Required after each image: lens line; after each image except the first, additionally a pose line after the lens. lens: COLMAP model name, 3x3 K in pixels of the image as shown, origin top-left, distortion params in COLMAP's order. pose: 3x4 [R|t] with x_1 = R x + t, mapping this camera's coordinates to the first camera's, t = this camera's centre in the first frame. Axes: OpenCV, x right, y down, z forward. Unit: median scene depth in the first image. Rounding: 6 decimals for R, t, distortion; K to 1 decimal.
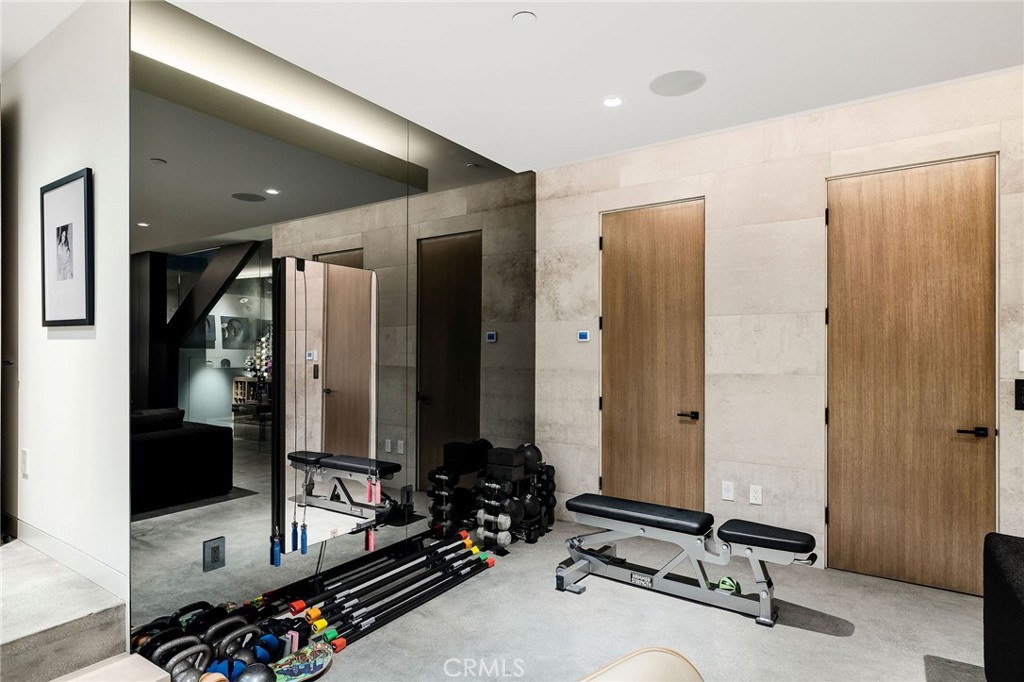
lens RADIAL K [[552.9, 0, 514.1], [0, 552.9, 346.4], [0, 0, 1]] dist [0.002013, -0.000153]
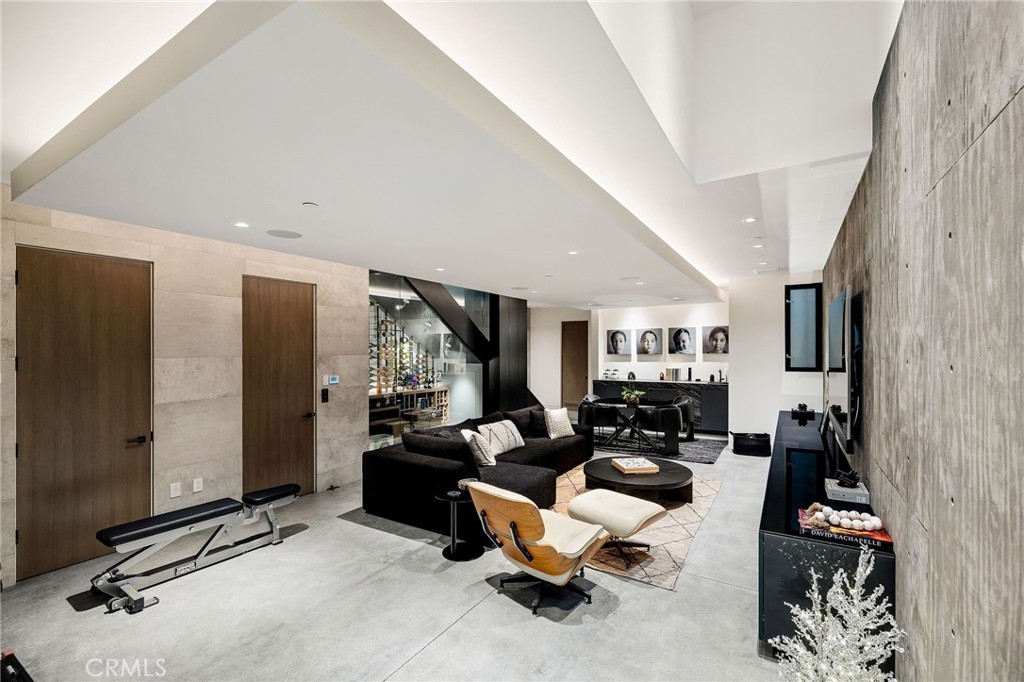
lens RADIAL K [[441.5, 0, 514.6], [0, 441.5, 346.9], [0, 0, 1]] dist [0.001858, -0.000247]
pose [[-0.021737, 0.006444, 0.999743, -0.765215], [-0.006295, 0.999959, -0.006583, -0.089292], [-0.999744, -0.006436, -0.021696, 0.232954]]
